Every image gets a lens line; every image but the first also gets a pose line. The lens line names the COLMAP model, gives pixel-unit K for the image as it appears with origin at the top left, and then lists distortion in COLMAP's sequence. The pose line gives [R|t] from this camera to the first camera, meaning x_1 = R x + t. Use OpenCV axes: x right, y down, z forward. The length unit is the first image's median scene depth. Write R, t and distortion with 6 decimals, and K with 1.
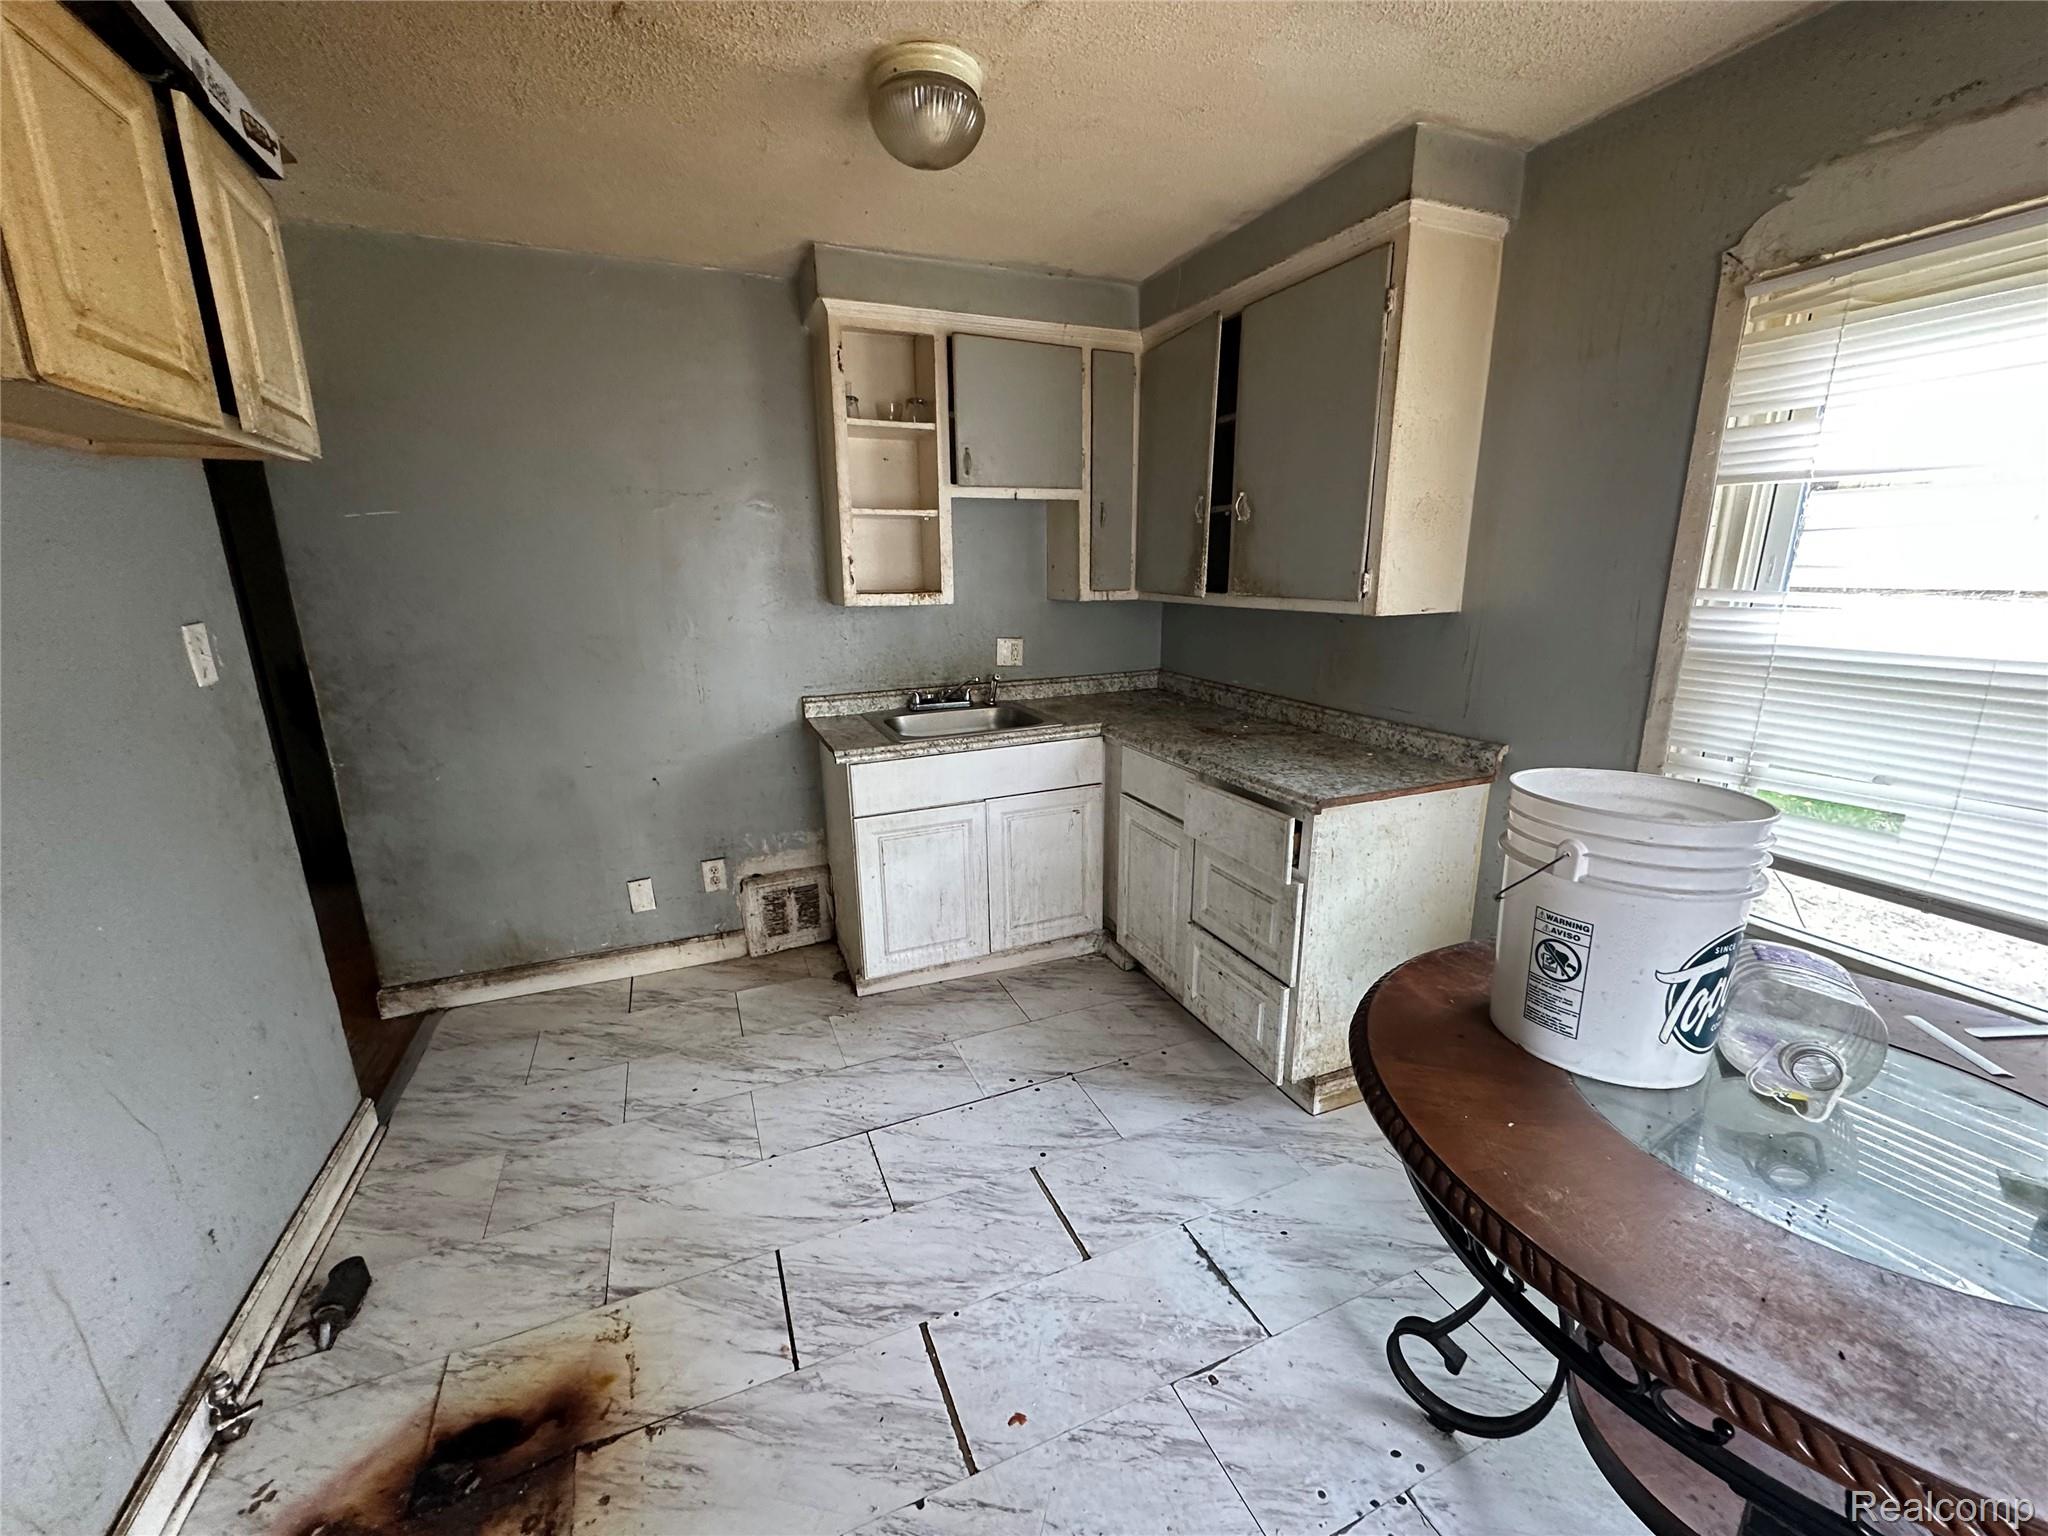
lens RADIAL K [[811.9, 0, 1020.7], [0, 811.9, 766.9], [0, 0, 1]] dist [-0.008239, 0.000244]
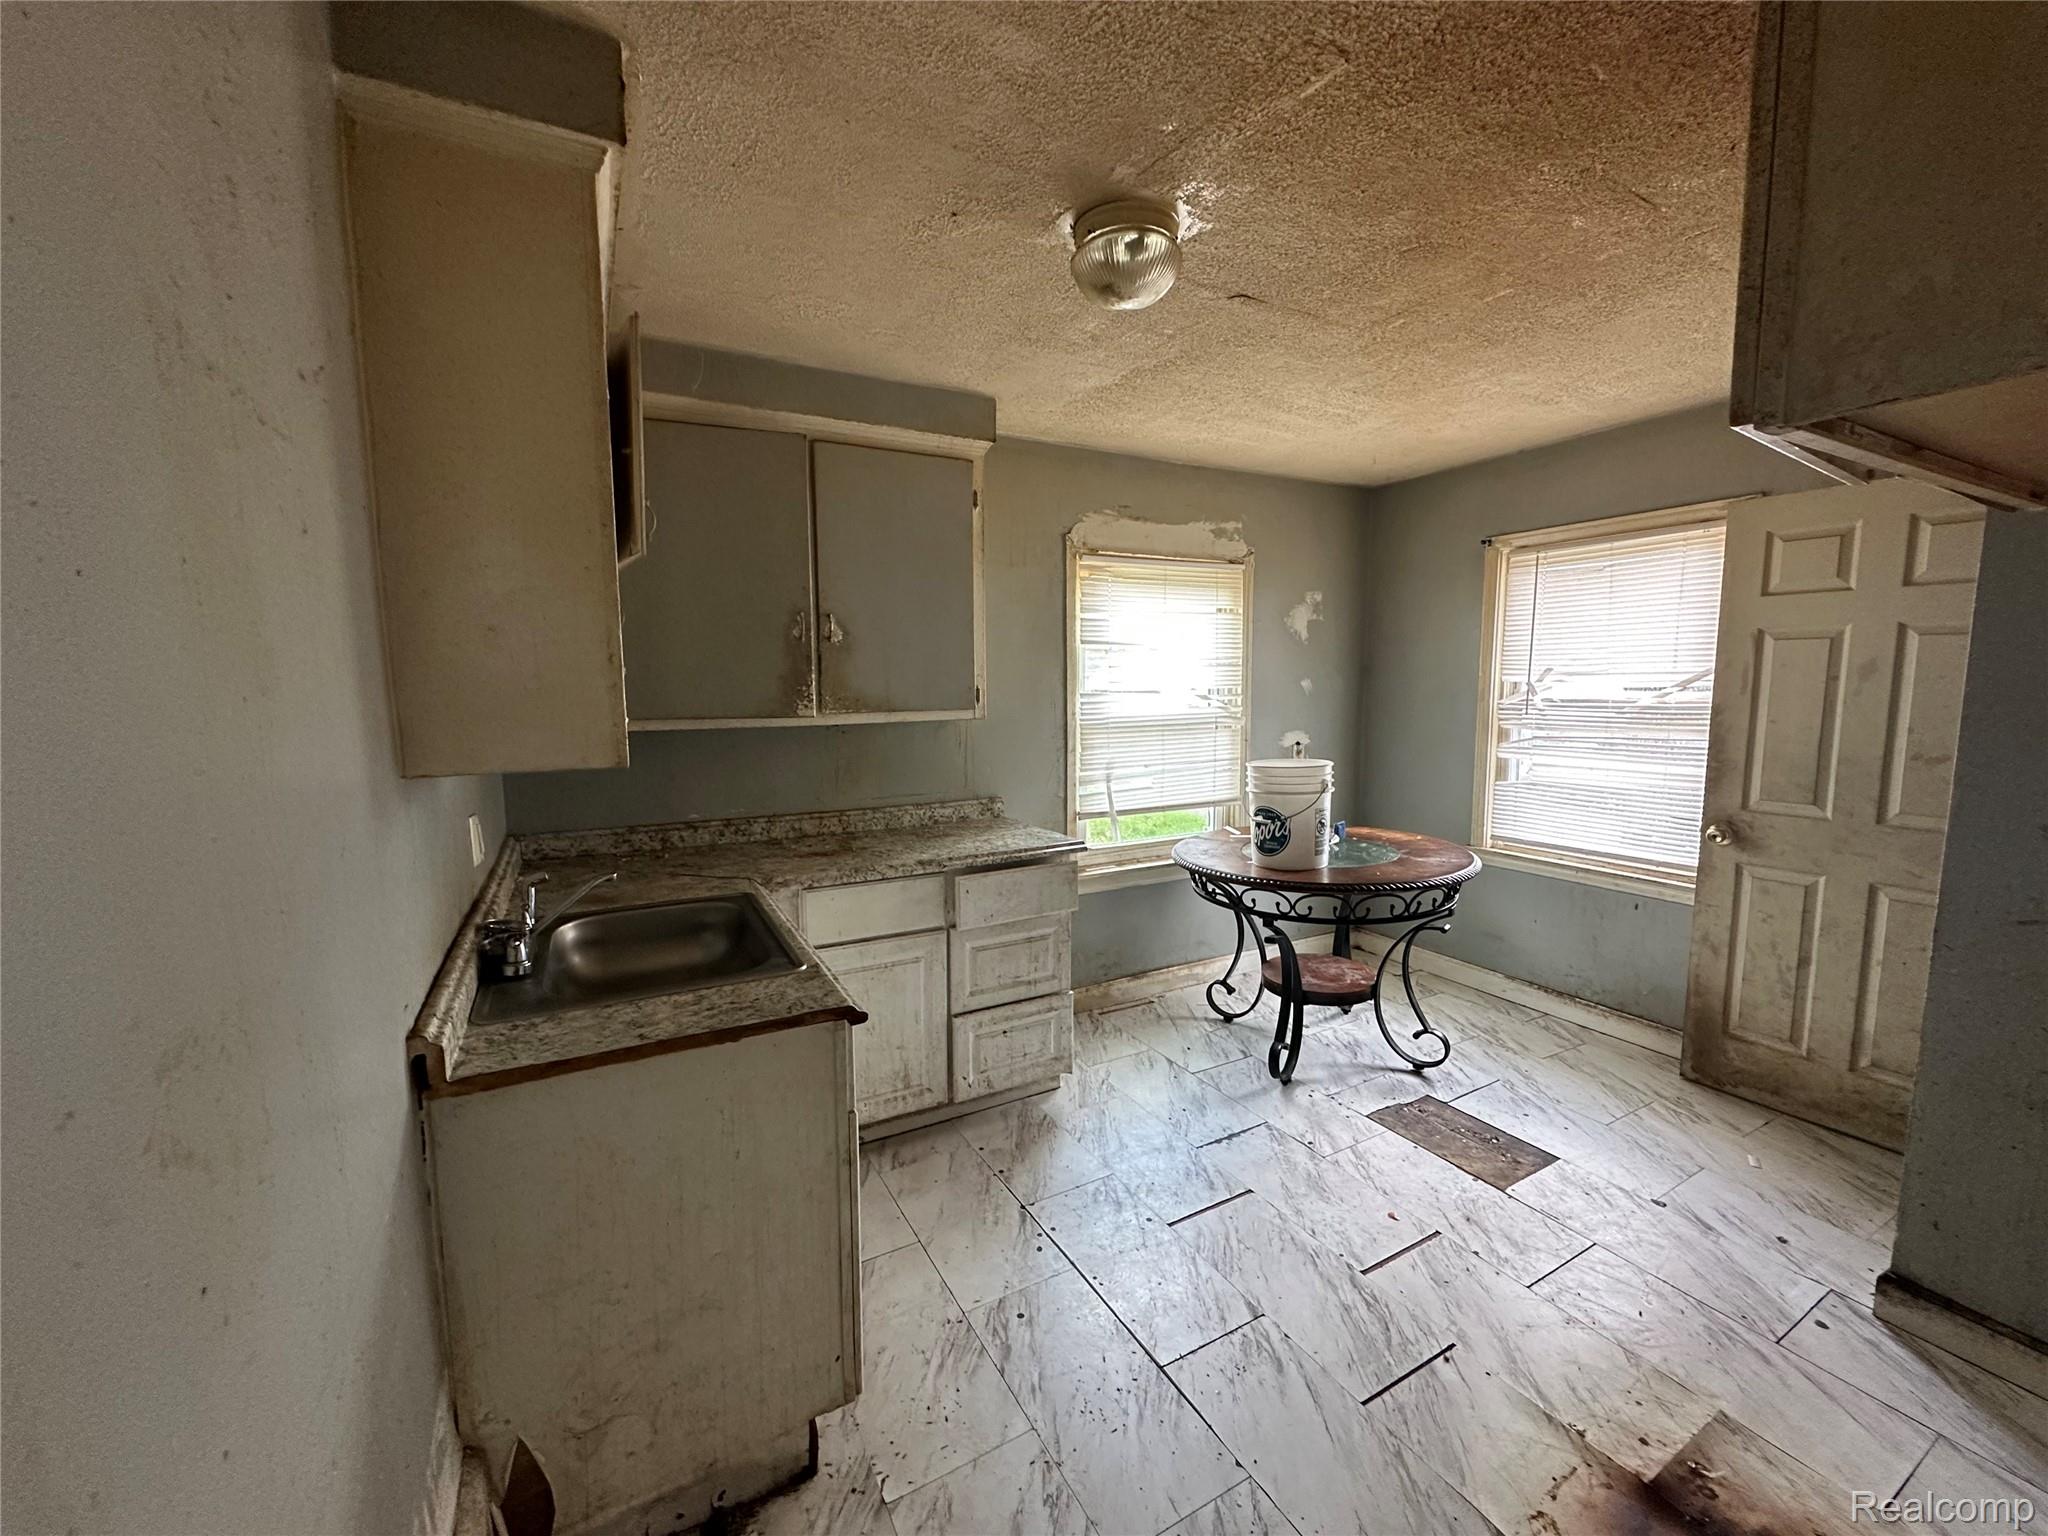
lens RADIAL K [[811.9, 0, 1020.7], [0, 811.9, 764.2], [0, 0, 1]] dist [-0.008239, 0.000244]
pose [[-0.098213, -0.094696, 0.990650, -0.965879], [0.249213, 0.961403, 0.116608, -0.266703], [-0.963456, 0.258336, -0.070823, 1.097218]]
